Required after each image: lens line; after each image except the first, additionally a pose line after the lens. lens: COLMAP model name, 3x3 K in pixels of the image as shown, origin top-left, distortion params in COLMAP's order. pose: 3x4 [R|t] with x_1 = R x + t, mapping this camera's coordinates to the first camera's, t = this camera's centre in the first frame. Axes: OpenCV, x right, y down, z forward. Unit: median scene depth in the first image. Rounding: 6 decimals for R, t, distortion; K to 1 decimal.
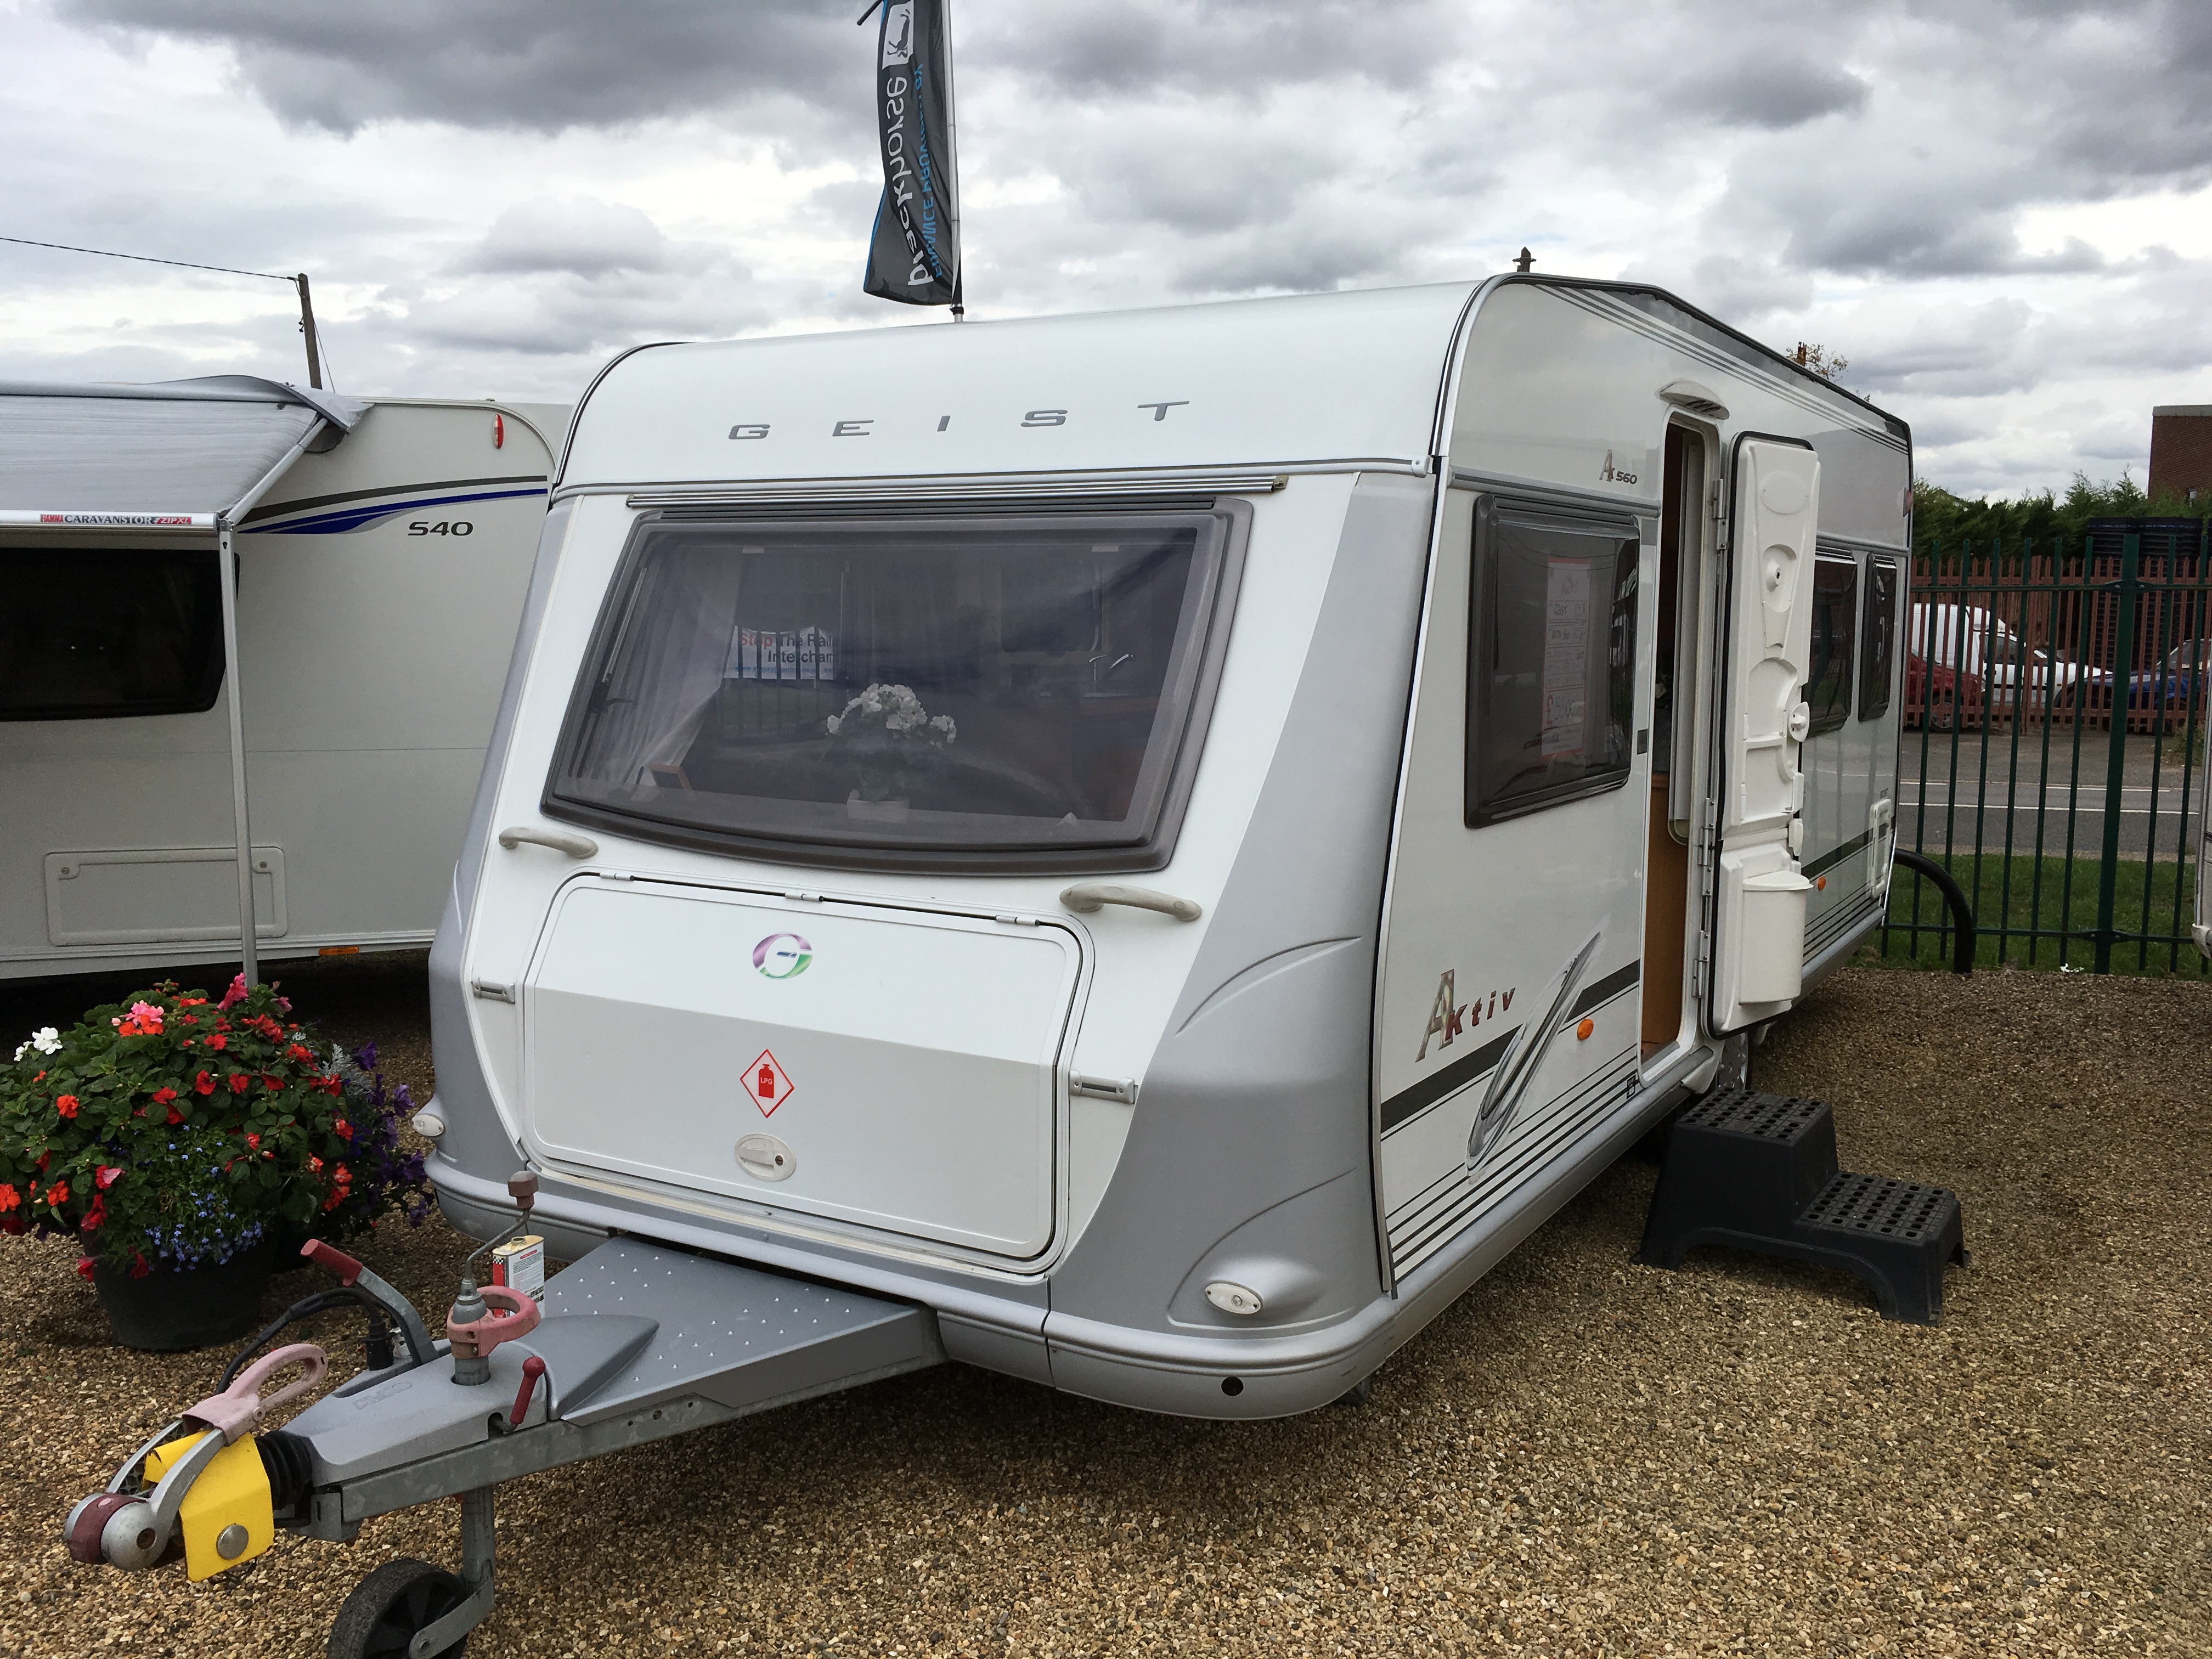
lens RADIAL K [[1888.3, 0, 1106.0], [0, 1888.3, 829.5], [0, 0, 1]] dist [0.032196, 0.003874]
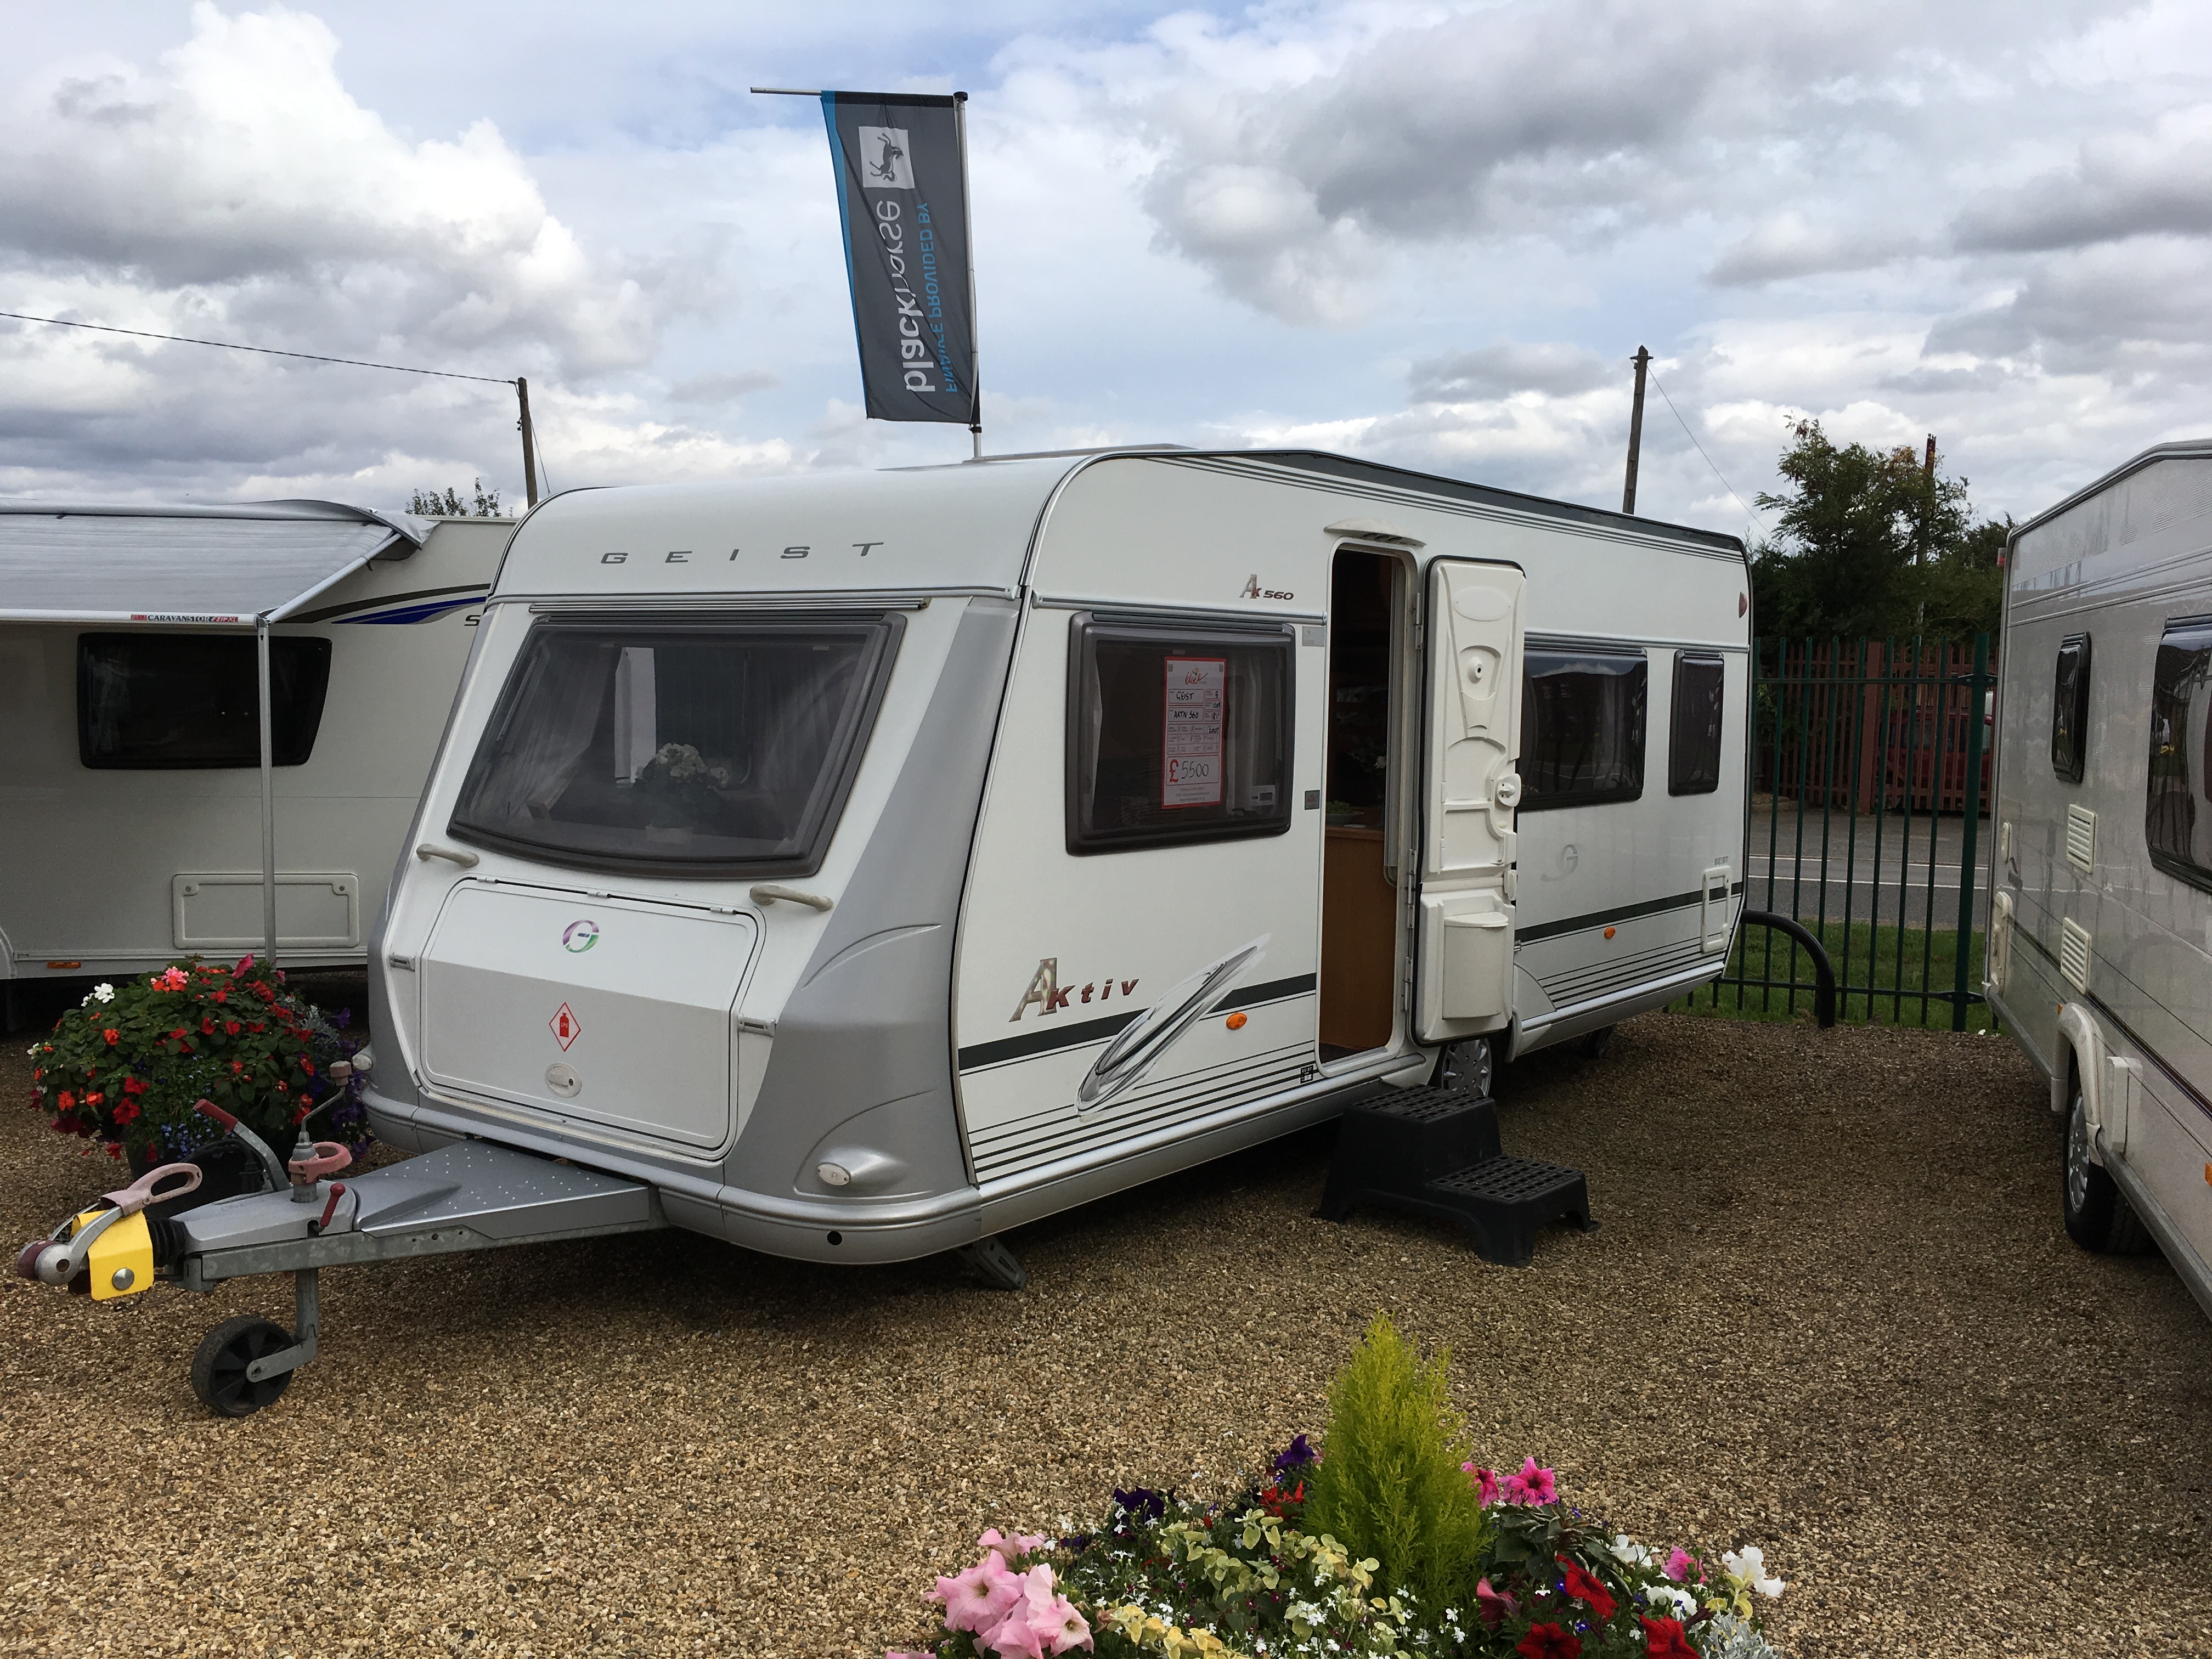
lens RADIAL K [[1879.4, 0, 1106.0], [0, 1879.4, 829.5], [0, 0, 1]] dist [0.040641, -0.006298]
pose [[0.993843, 0.018937, -0.109165, 0.332762], [-0.023385, 0.998942, -0.039607, 0.031199], [0.108299, 0.041916, 0.993234, -0.313871]]
